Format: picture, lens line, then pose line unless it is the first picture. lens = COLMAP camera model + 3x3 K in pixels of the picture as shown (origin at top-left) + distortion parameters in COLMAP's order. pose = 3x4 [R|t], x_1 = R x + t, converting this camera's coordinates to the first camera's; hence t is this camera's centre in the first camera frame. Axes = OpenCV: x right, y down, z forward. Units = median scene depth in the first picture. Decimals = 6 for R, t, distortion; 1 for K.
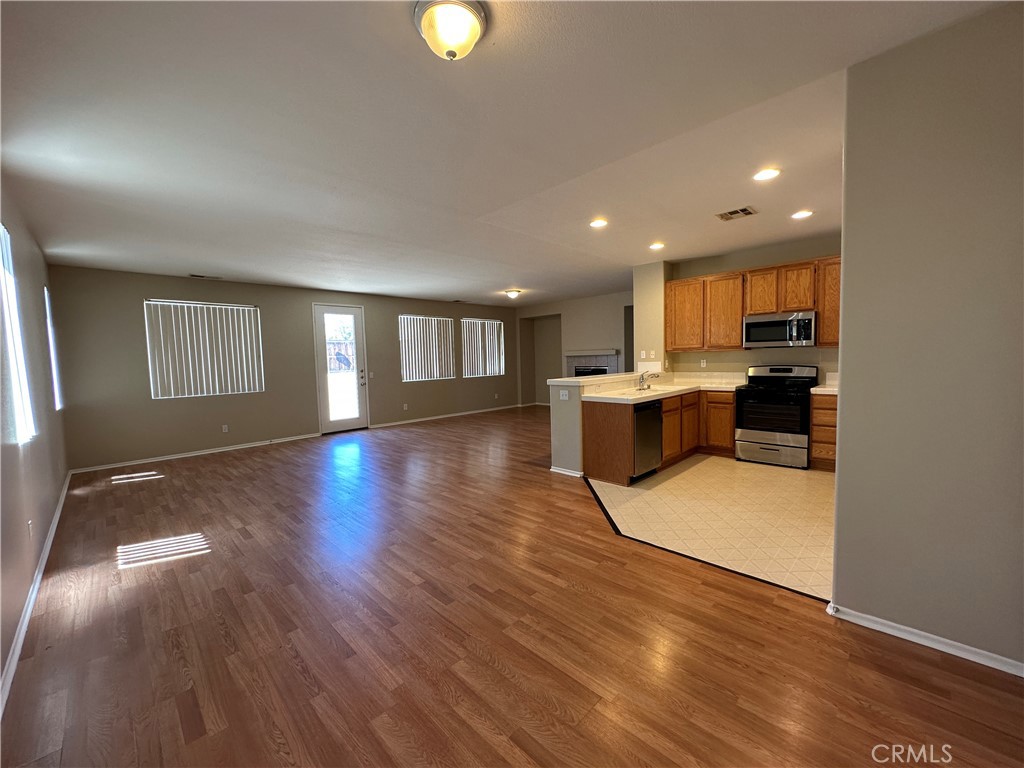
lens RADIAL K [[408.1, 0, 510.3], [0, 408.1, 383.5], [0, 0, 1]] dist [-0.002539, 0.000618]
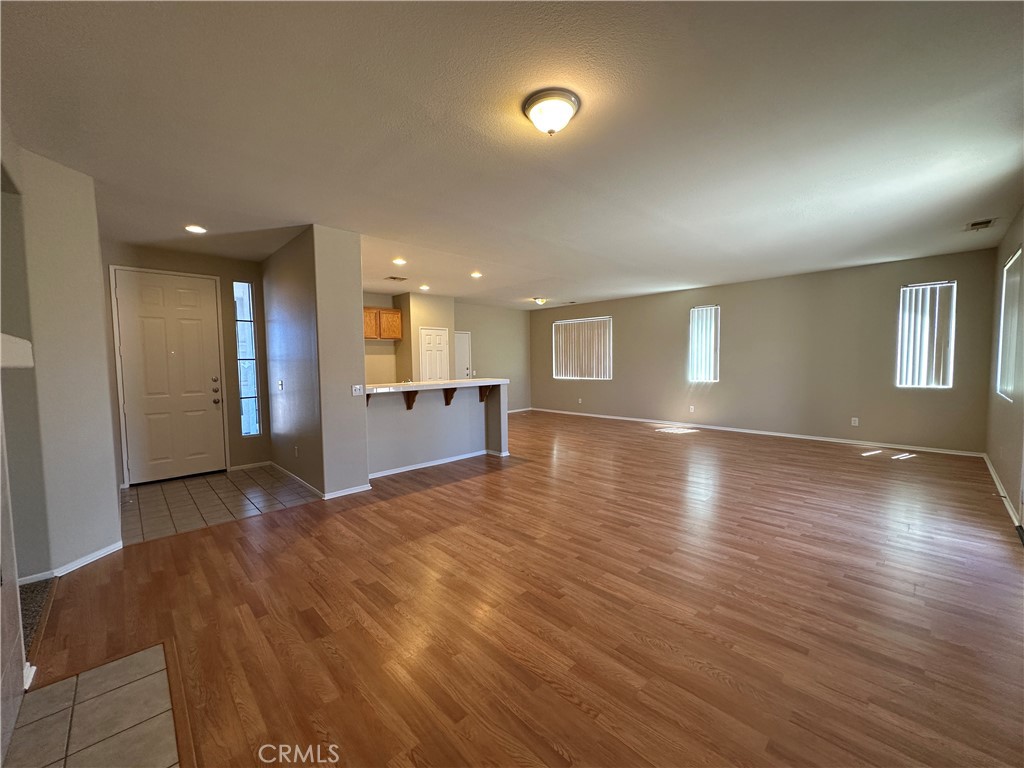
lens RADIAL K [[408.1, 0, 510.7], [0, 408.1, 385.5], [0, 0, 1]] dist [-0.002539, 0.000618]
pose [[-0.998857, 0.040479, 0.025429, 0.049795], [0.043355, 0.991190, 0.125150, -0.125232], [-0.020139, 0.126109, -0.991812, 1.938591]]
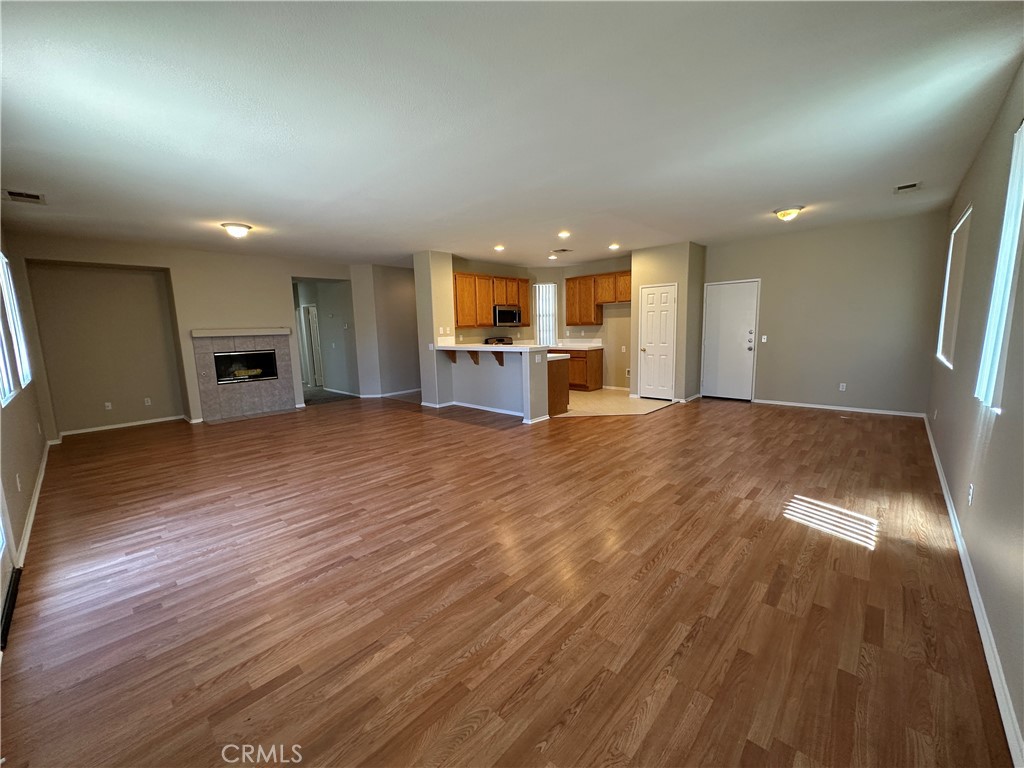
lens RADIAL K [[408.1, 0, 511.1], [0, 408.1, 387.0], [0, 0, 1]] dist [-0.002539, 0.000618]
pose [[-0.032408, -0.116192, 0.992698, -0.957496], [0.093502, 0.988511, 0.118755, -0.036132], [-0.995092, 0.096668, -0.021172, 0.955984]]
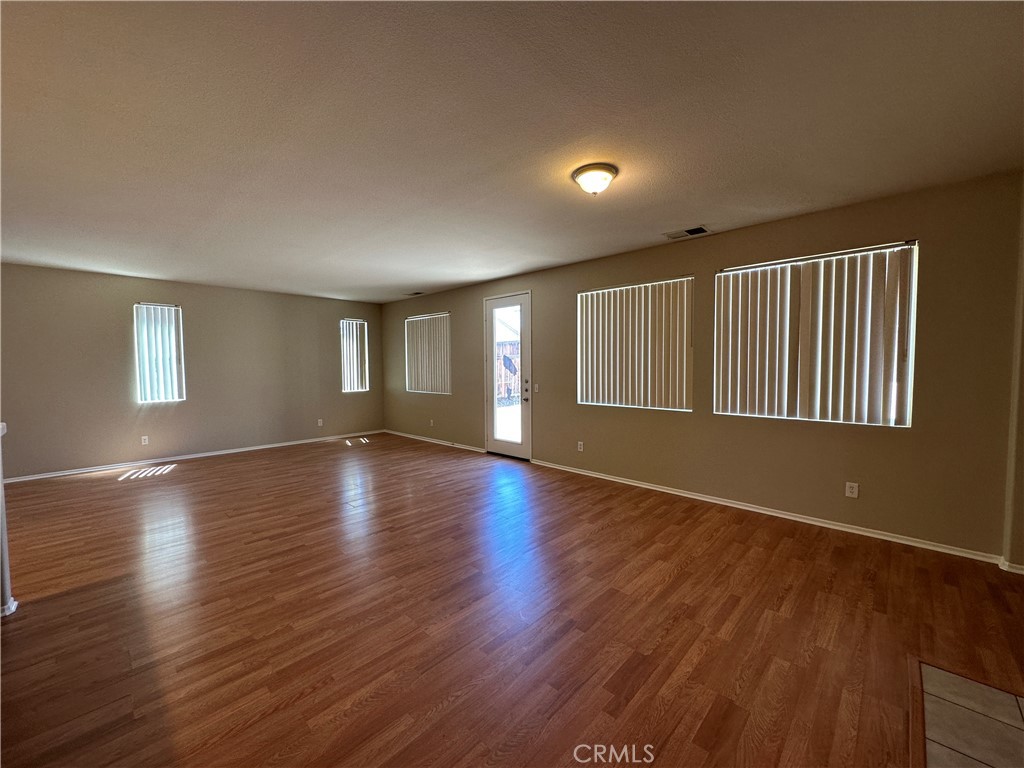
lens RADIAL K [[408.1, 0, 512.0], [0, 408.1, 383.5], [0, 0, 1]] dist [-0.002539, 0.000618]
pose [[0.021281, 0.073956, -0.997034, 0.528258], [-0.058660, 0.995635, 0.072600, -0.114721], [0.998051, 0.056941, 0.025527, 1.414645]]
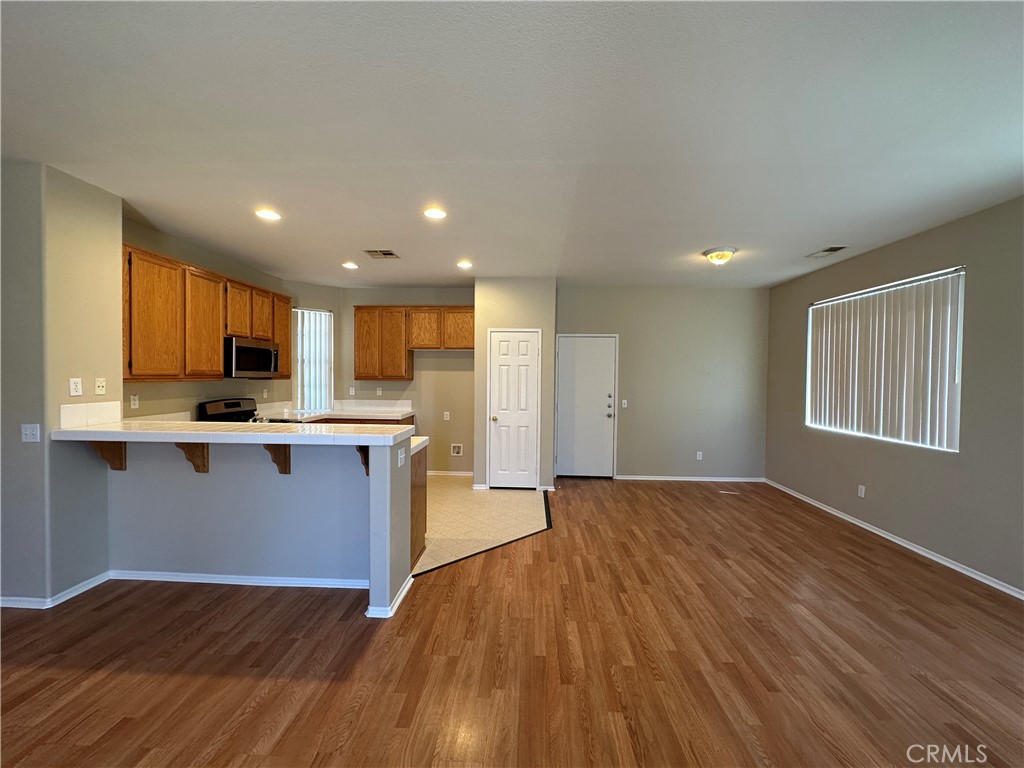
lens RADIAL K [[408.1, 0, 511.1], [0, 408.1, 385.2], [0, 0, 1]] dist [-0.002539, 0.000618]
pose [[-0.671442, 0.003428, 0.741049, -0.331740], [0.056269, 0.997338, 0.046370, -0.075484], [-0.738918, 0.072833, -0.669848, 1.075684]]
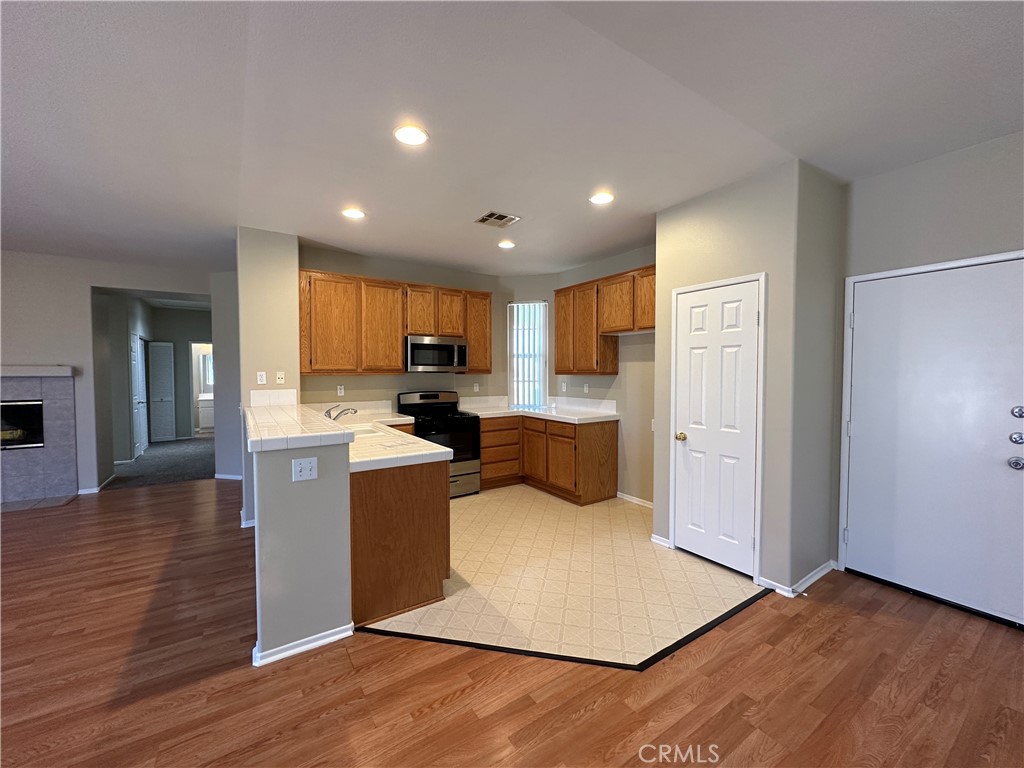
lens RADIAL K [[408.1, 0, 510.9], [0, 408.1, 385.0], [0, 0, 1]] dist [-0.002539, 0.000618]
pose [[0.200403, -0.004288, 0.979704, -0.214685], [0.059237, 0.998214, -0.007748, -0.038485], [-0.977921, 0.059587, 0.200299, 0.590317]]
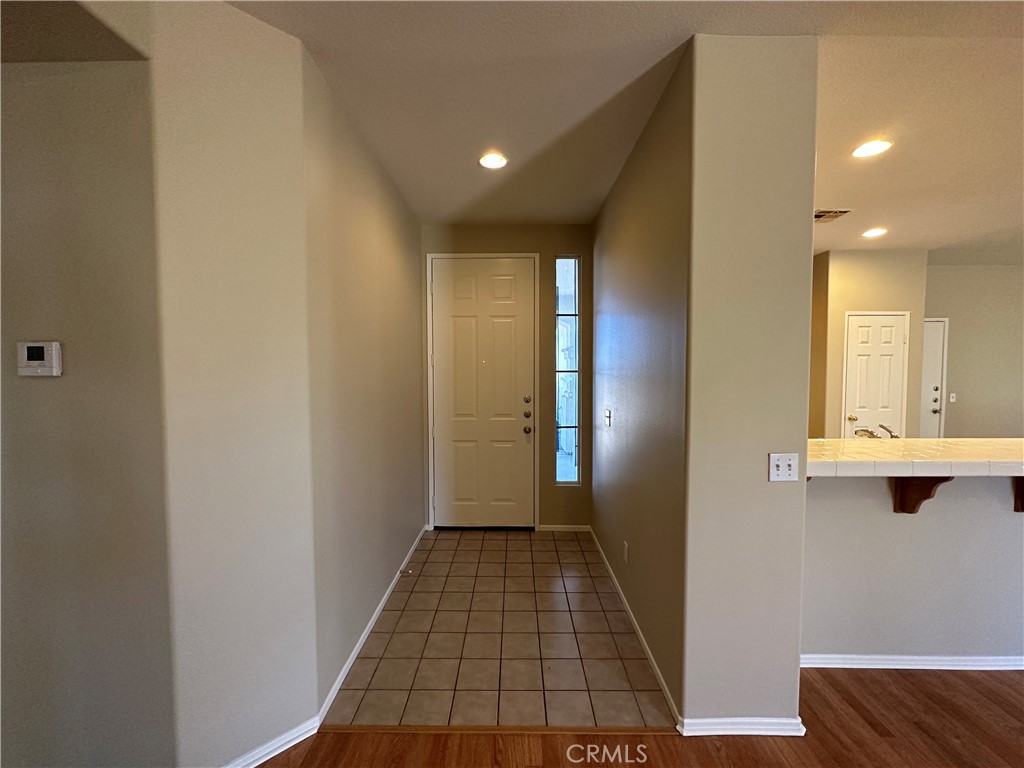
lens RADIAL K [[408.1, 0, 509.6], [0, 408.1, 382.6], [0, 0, 1]] dist [-0.002539, 0.000618]
pose [[-0.697082, -0.000668, 0.716991, 0.290344], [0.067646, 0.995478, 0.066696, -0.125053], [-0.713793, 0.094994, -0.693884, 1.508132]]
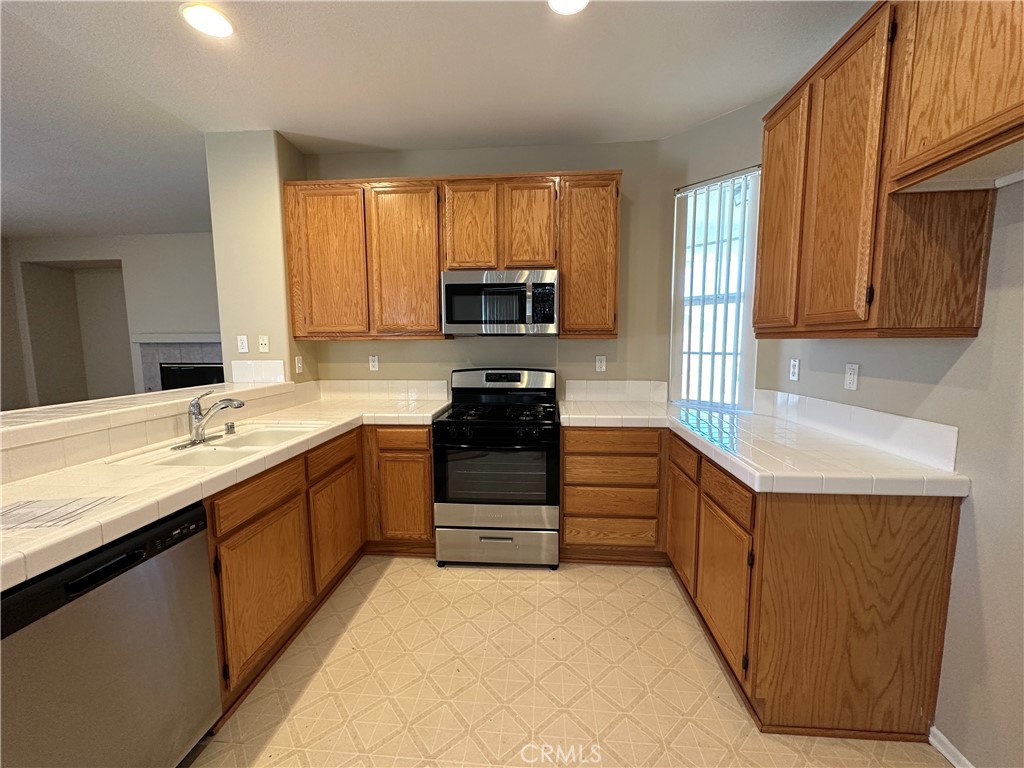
lens RADIAL K [[408.1, 0, 511.7], [0, 408.1, 384.3], [0, 0, 1]] dist [-0.002539, 0.000618]
pose [[0.762139, -0.043981, 0.645918, 0.295384], [0.025516, 0.998955, 0.037911, -0.041391], [-0.646911, -0.012412, 0.762465, 0.536712]]
